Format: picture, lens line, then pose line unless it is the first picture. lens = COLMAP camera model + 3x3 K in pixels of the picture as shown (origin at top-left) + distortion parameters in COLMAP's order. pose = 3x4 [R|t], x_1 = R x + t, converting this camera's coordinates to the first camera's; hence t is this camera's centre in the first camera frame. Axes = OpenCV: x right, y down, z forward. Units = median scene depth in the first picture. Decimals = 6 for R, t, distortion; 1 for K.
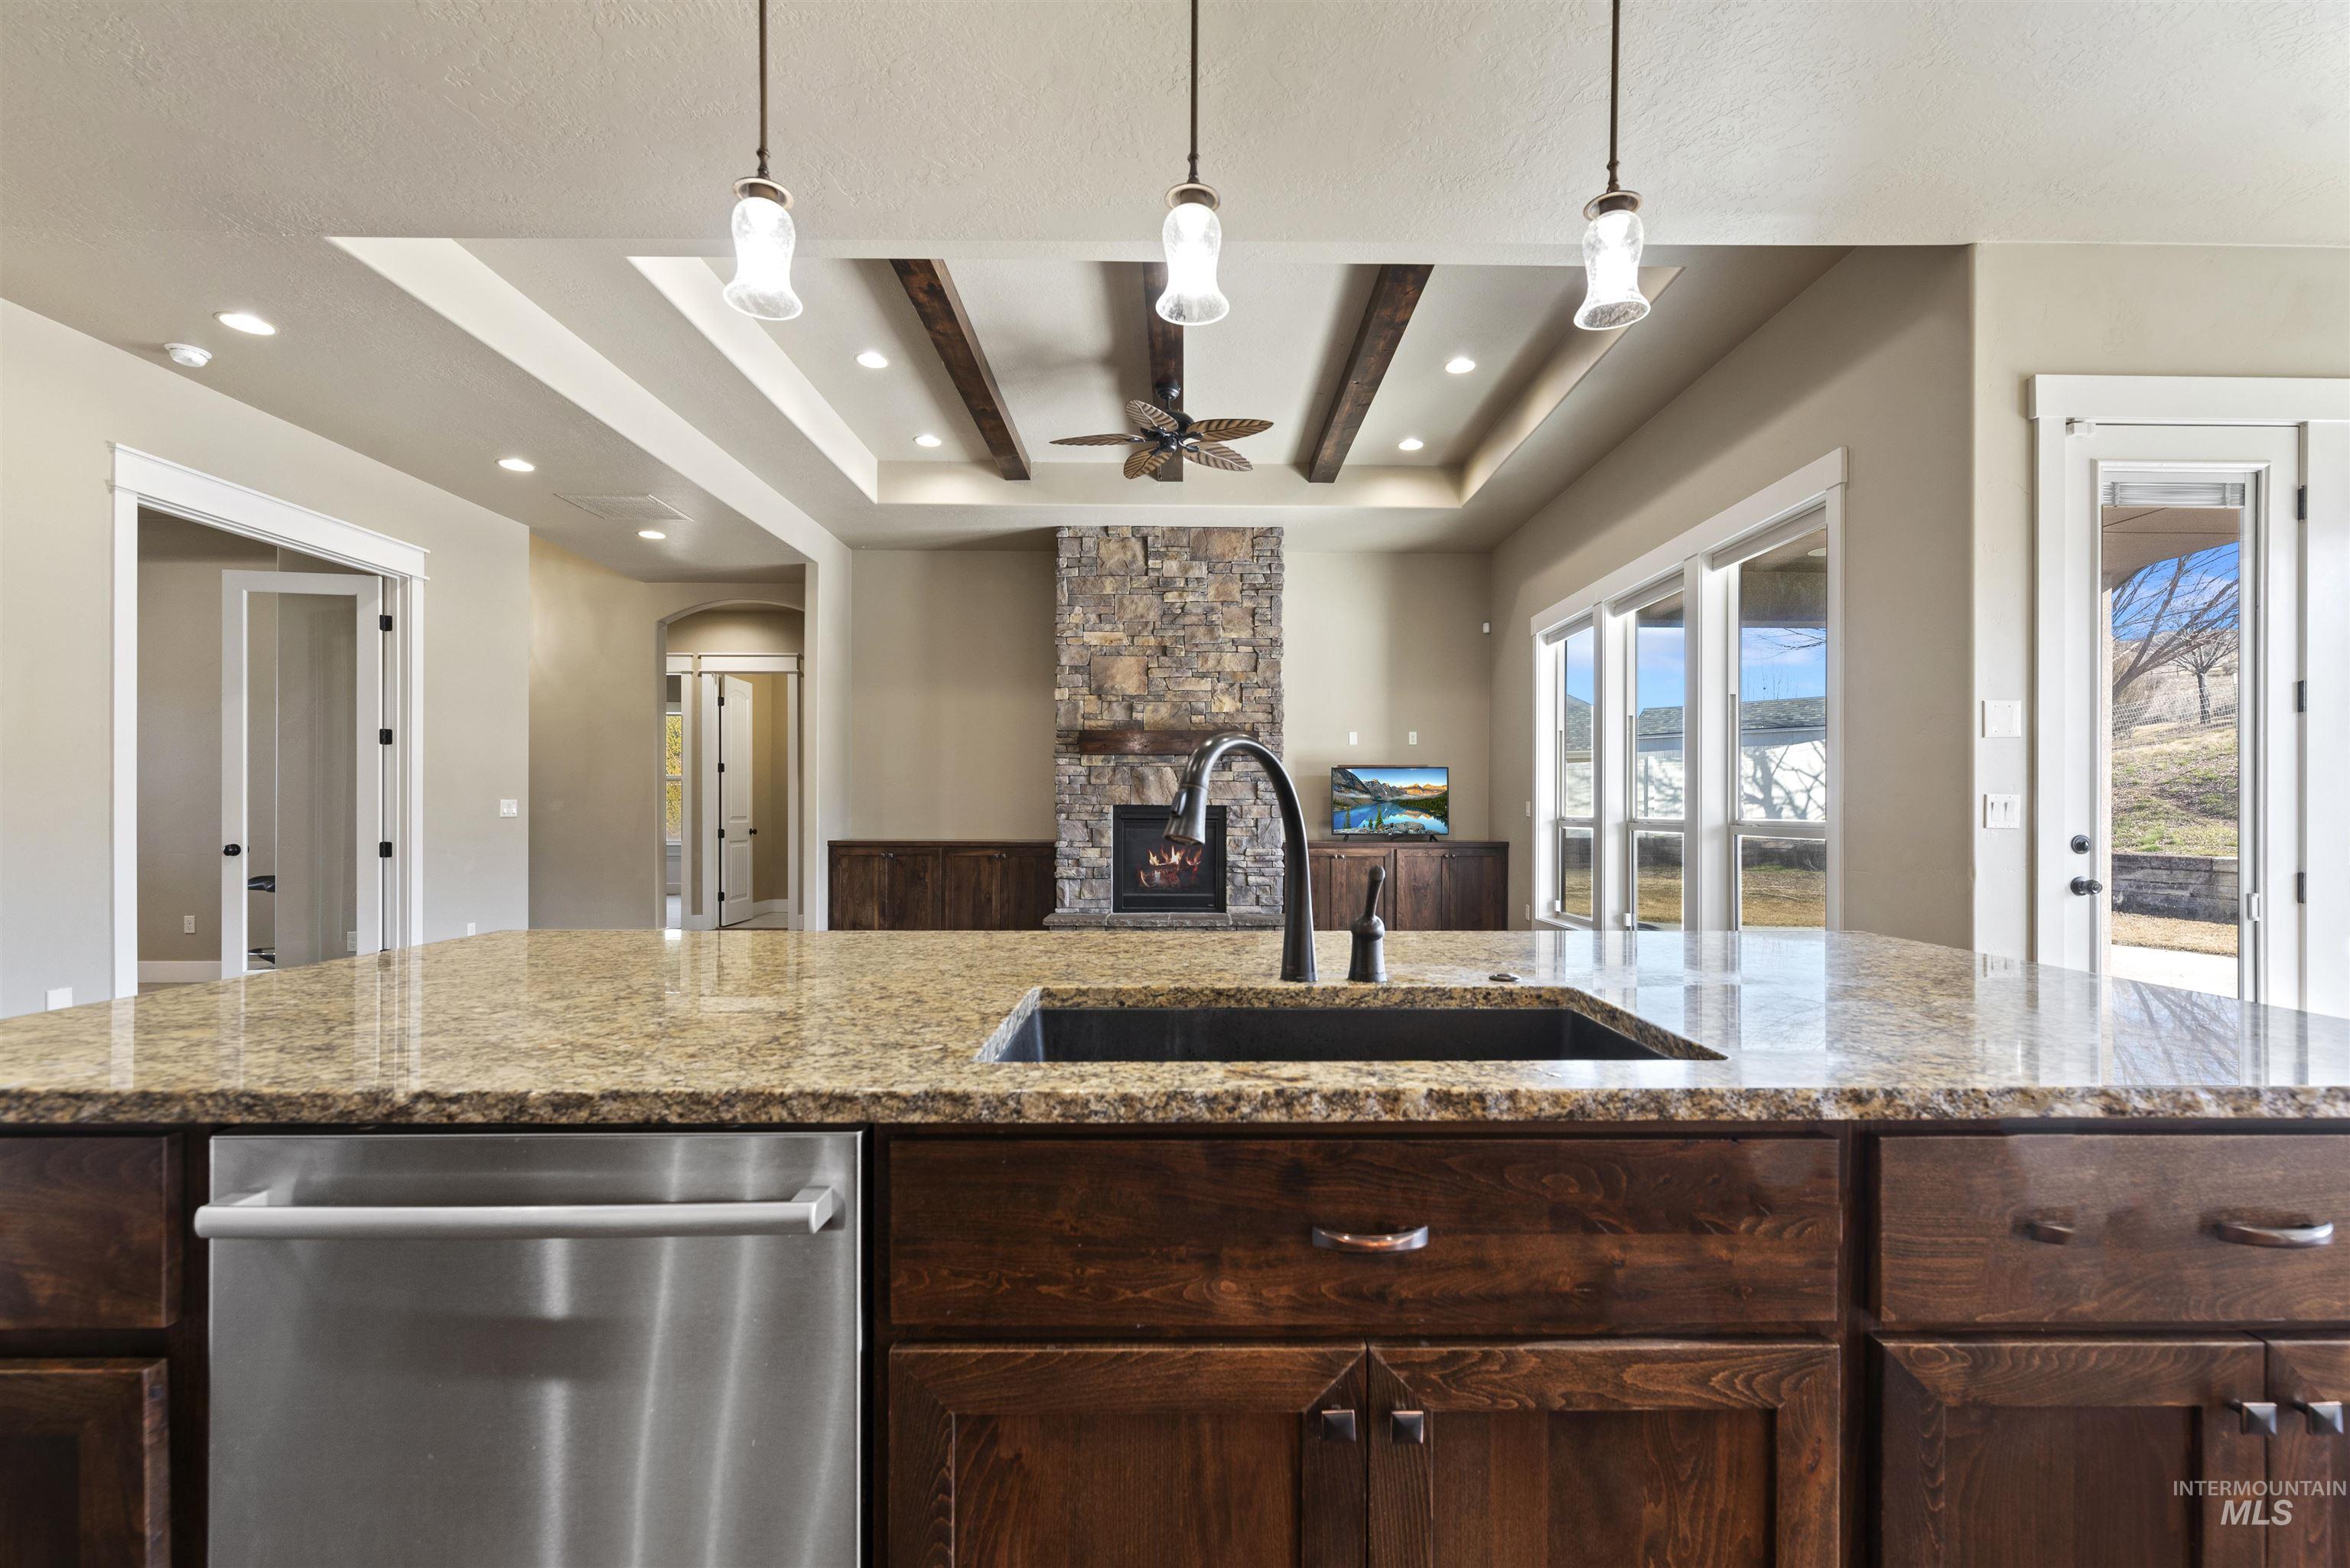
lens RADIAL K [[1031.1, 0, 1191.3], [0, 1031.1, 801.8], [0, 0, 1]] dist [0.004681, 0.000123]
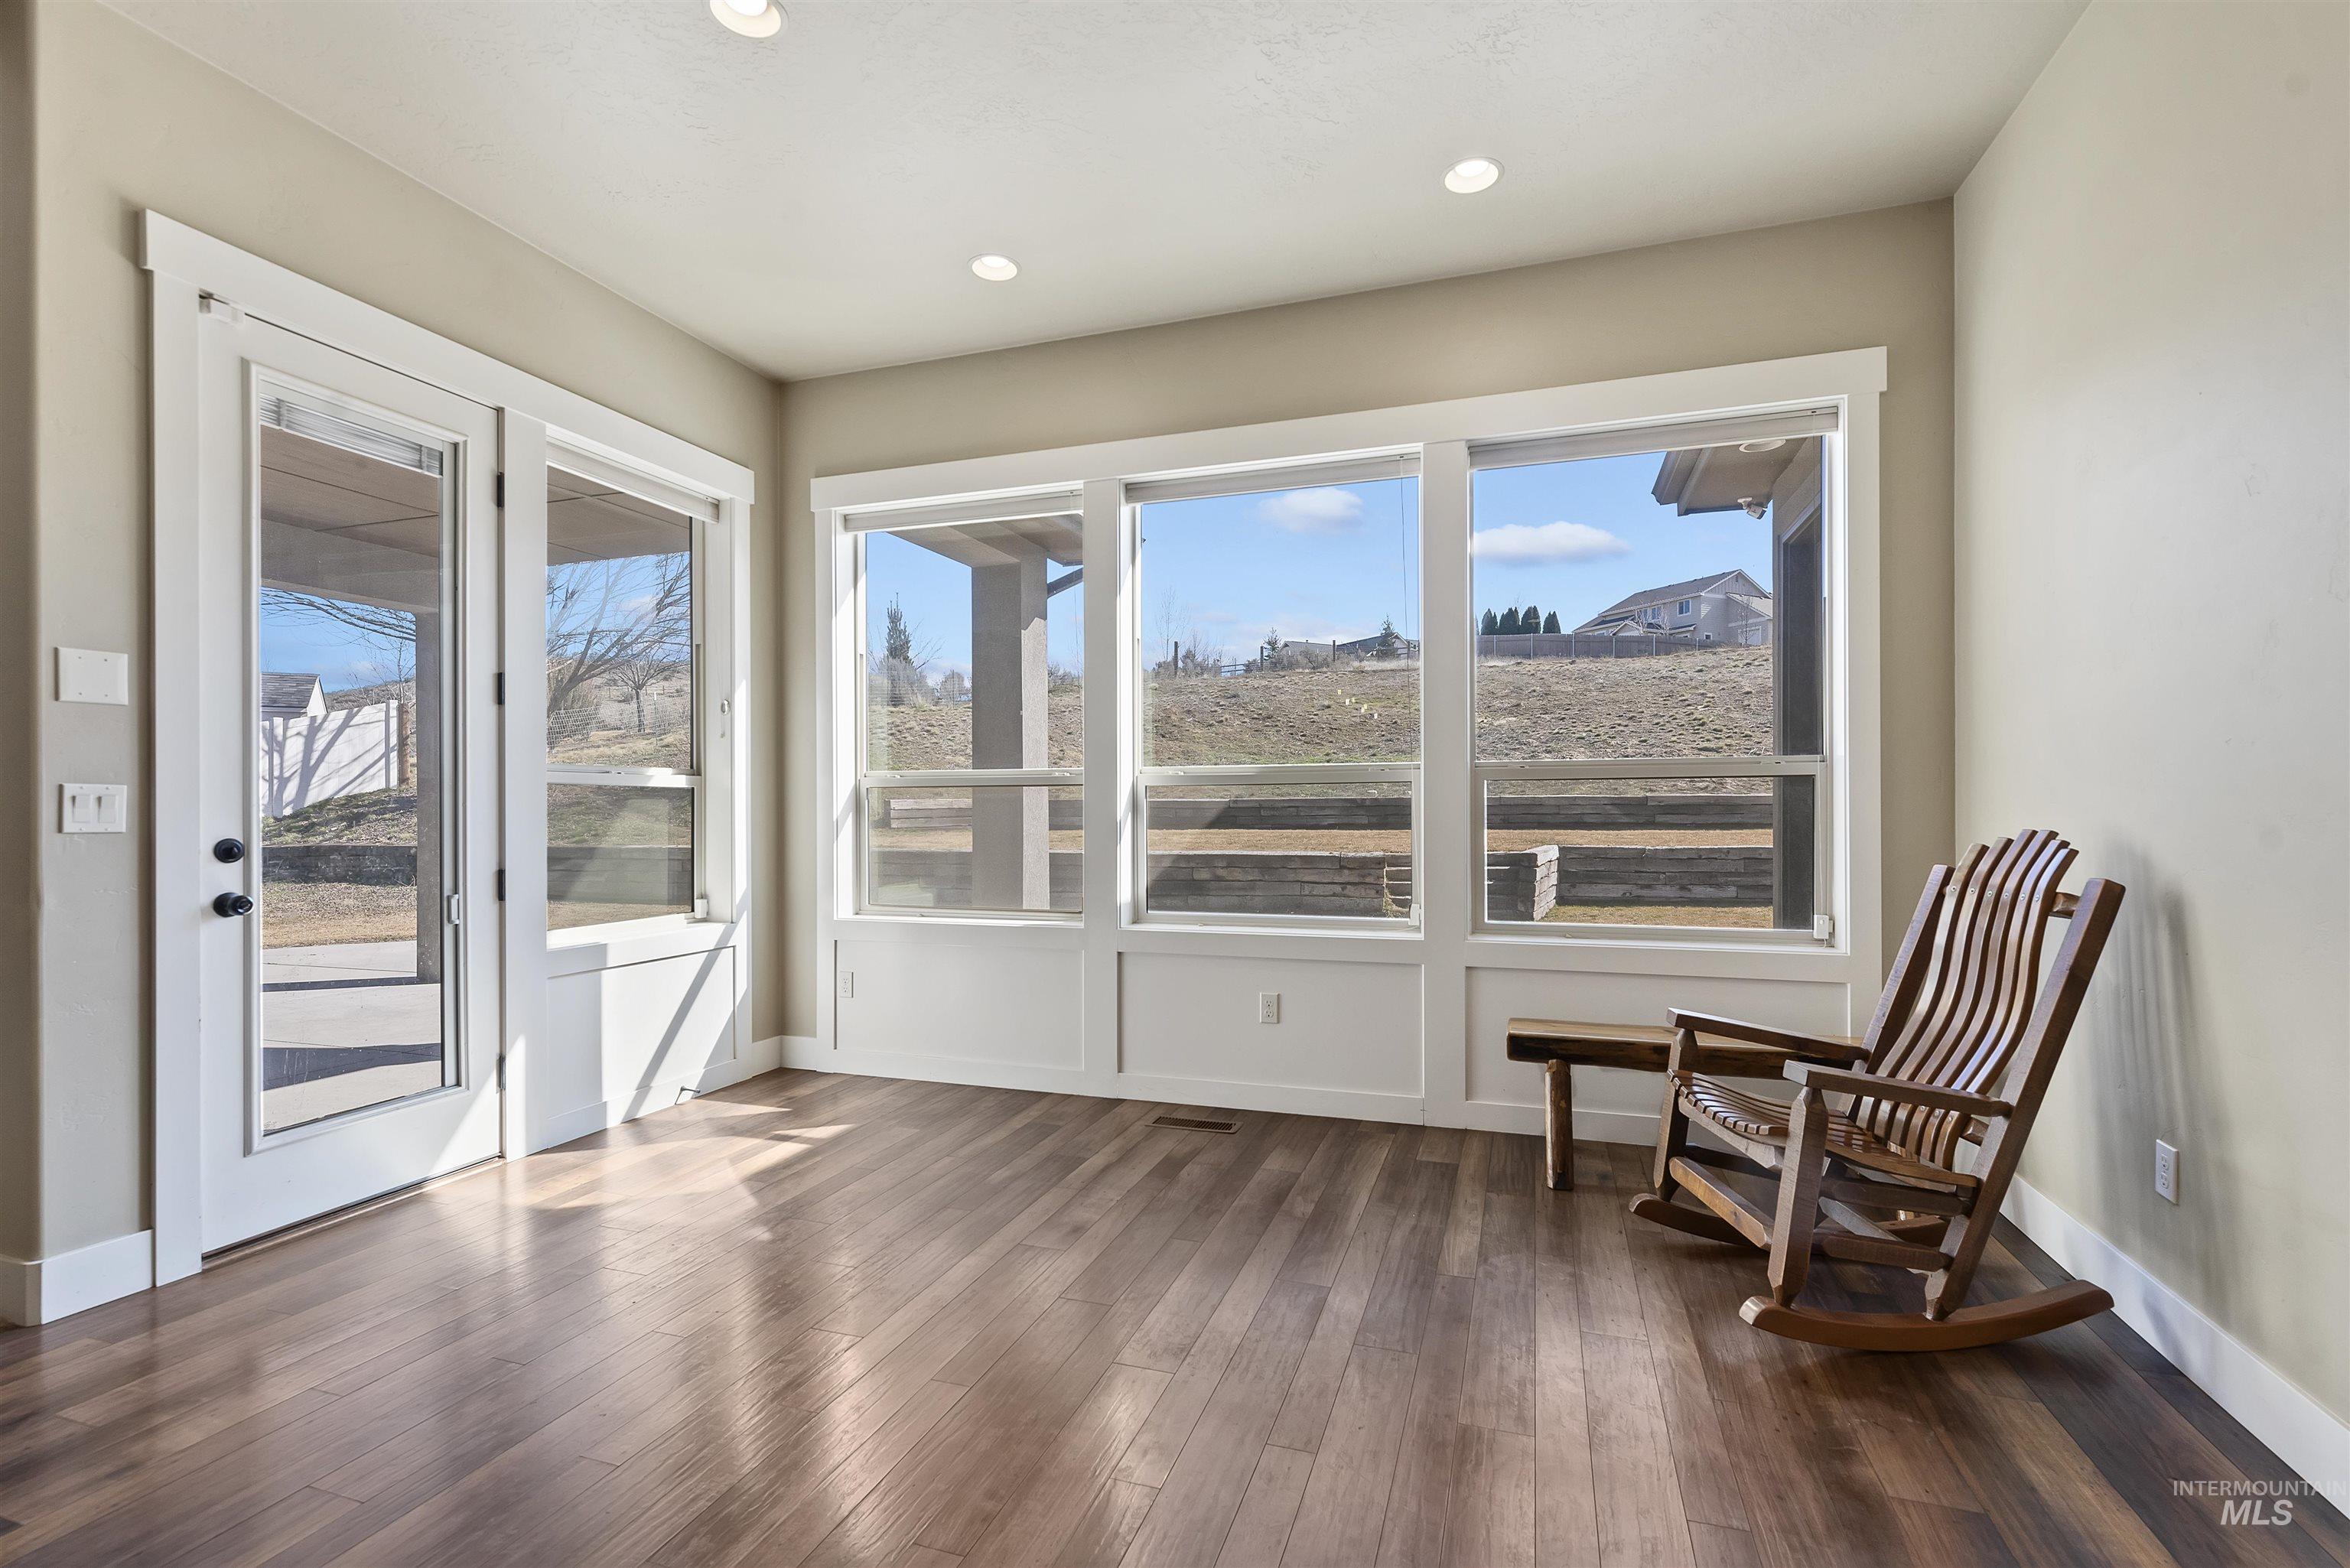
lens RADIAL K [[1031.1, 0, 1191.3], [0, 1031.1, 801.8], [0, 0, 1]] dist [0.004681, 0.000123]
pose [[0.340508, -0.000177, 0.940241, 0.160167], [-0.003183, 0.999994, 0.001341, 0.000505], [-0.940236, -0.003450, 0.340506, 0.024830]]
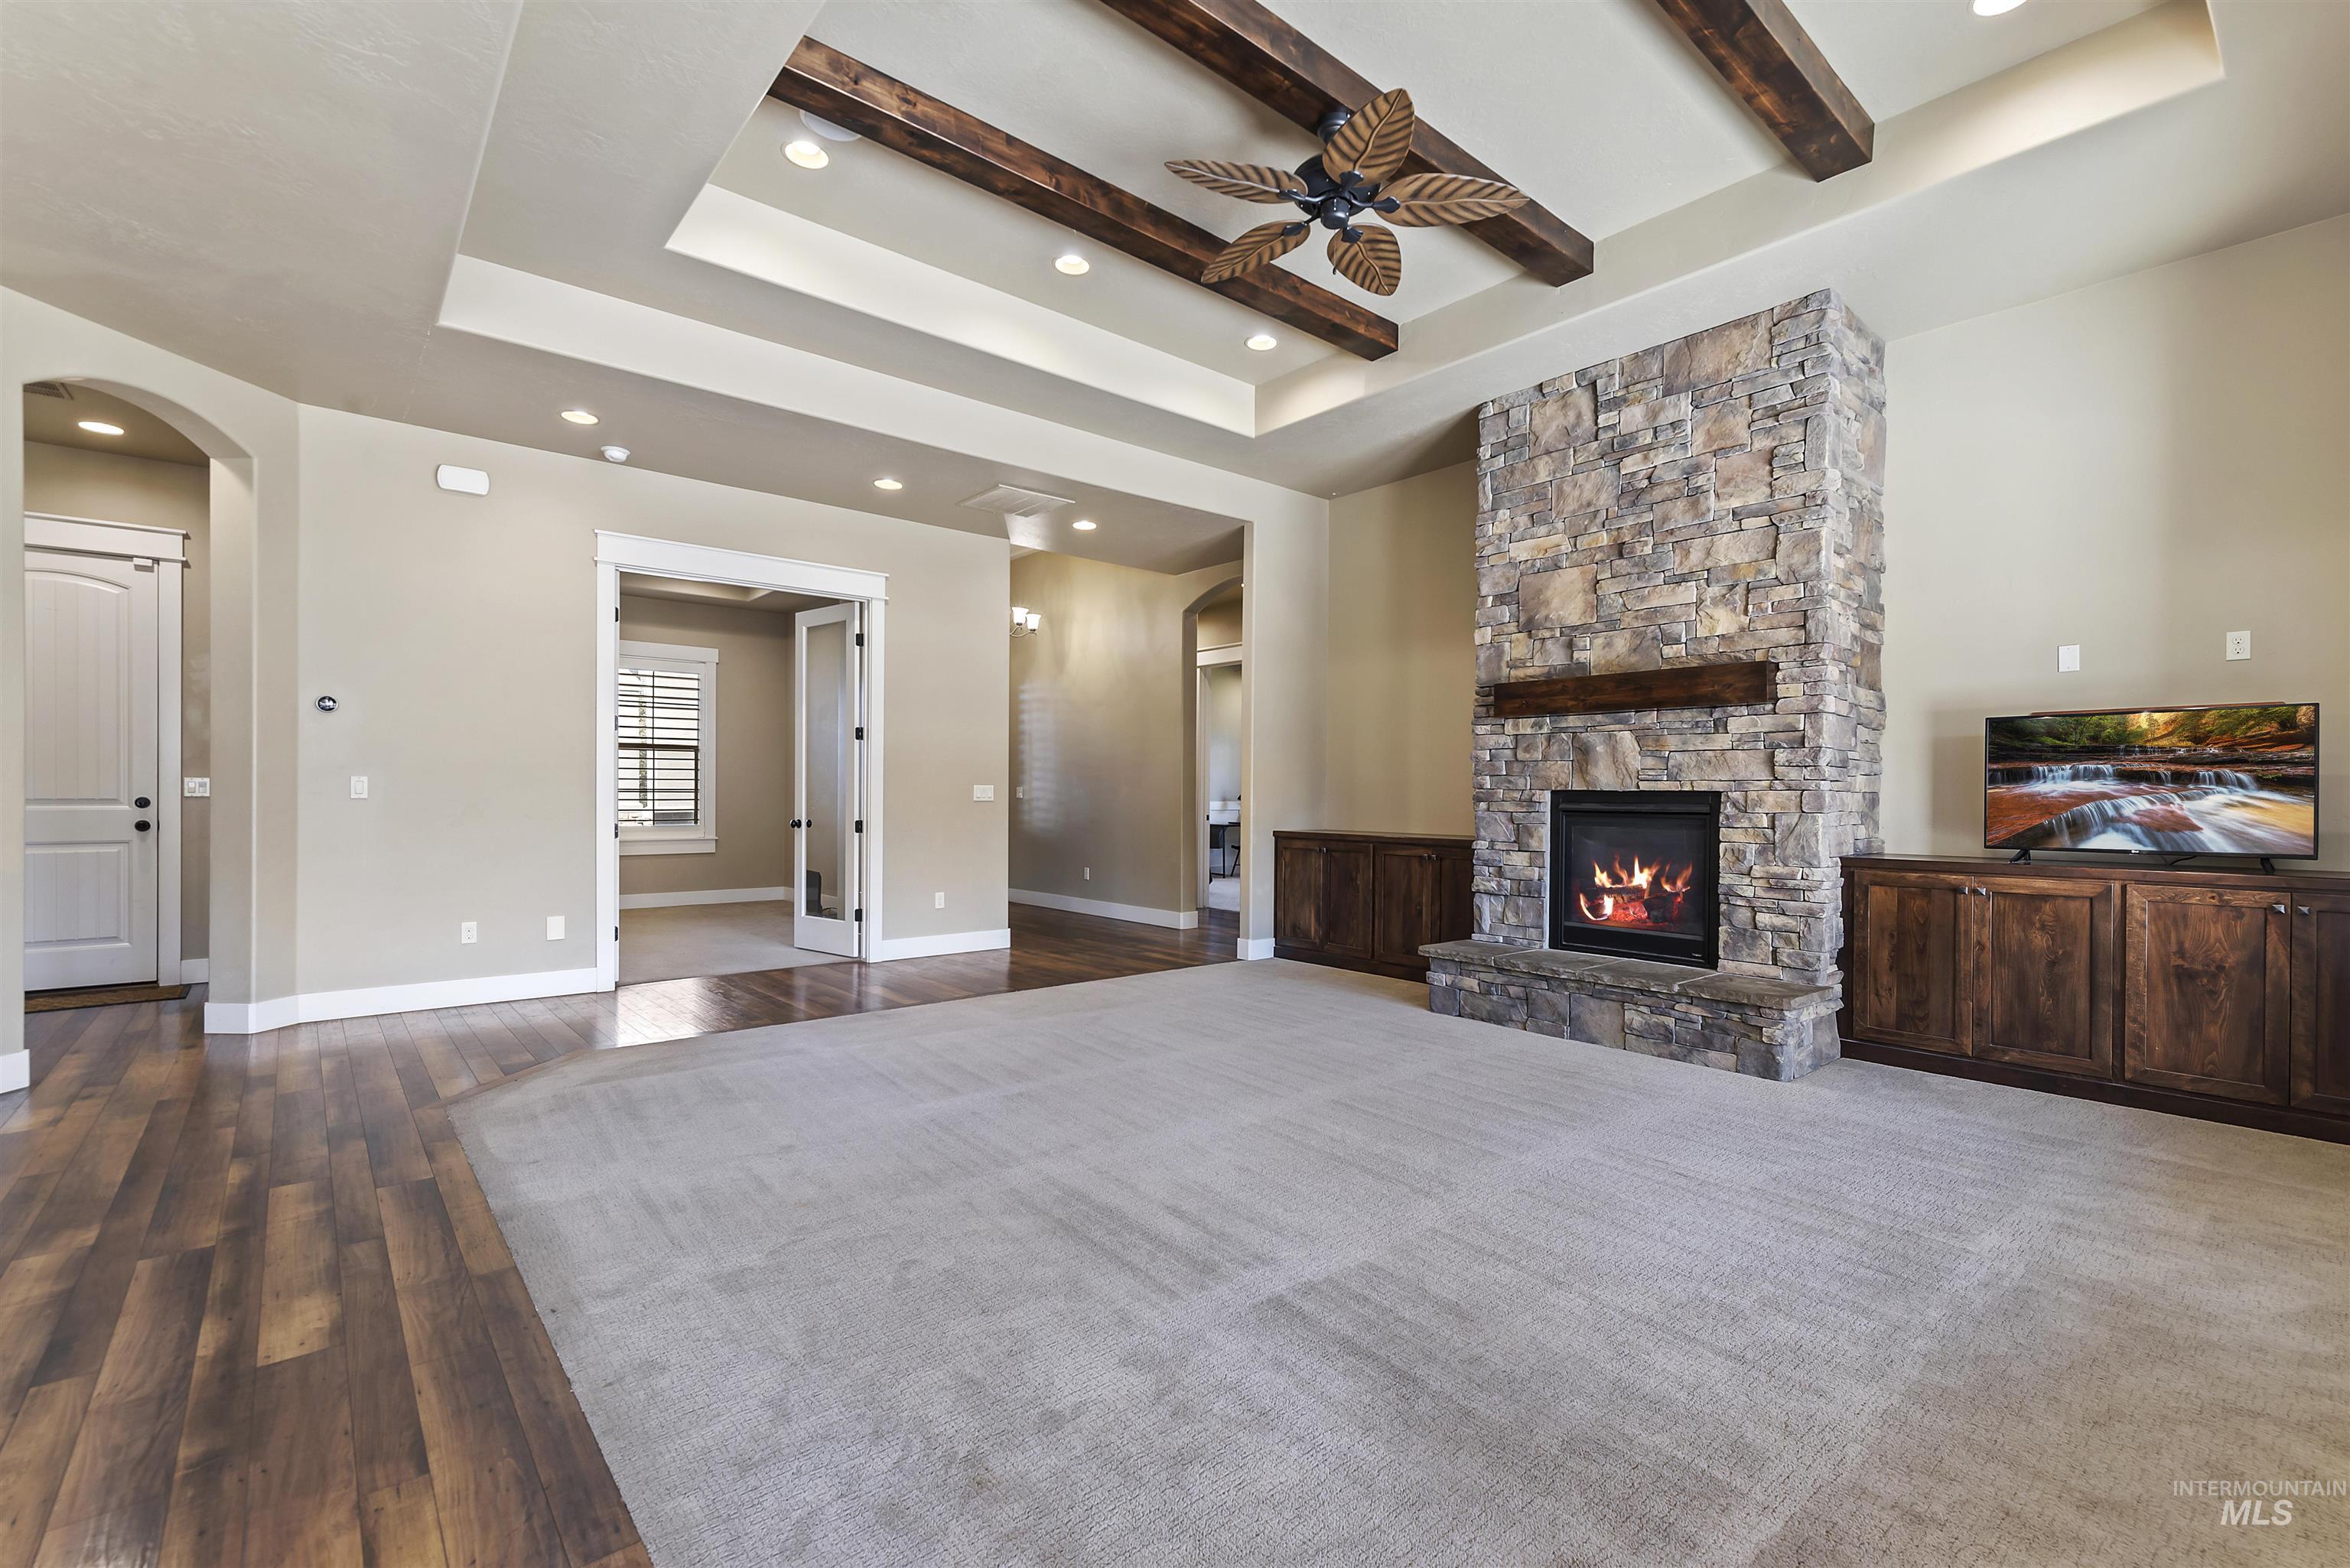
lens RADIAL K [[1031.1, 0, 1184.3], [0, 1031.1, 796.1], [0, 0, 1]] dist [0.004681, 0.000123]
pose [[0.644370, 0.003080, -0.764708, 0.290987], [-0.000519, 0.999993, 0.003590, 0.004457], [0.764714, -0.001916, 0.644367, 0.378862]]
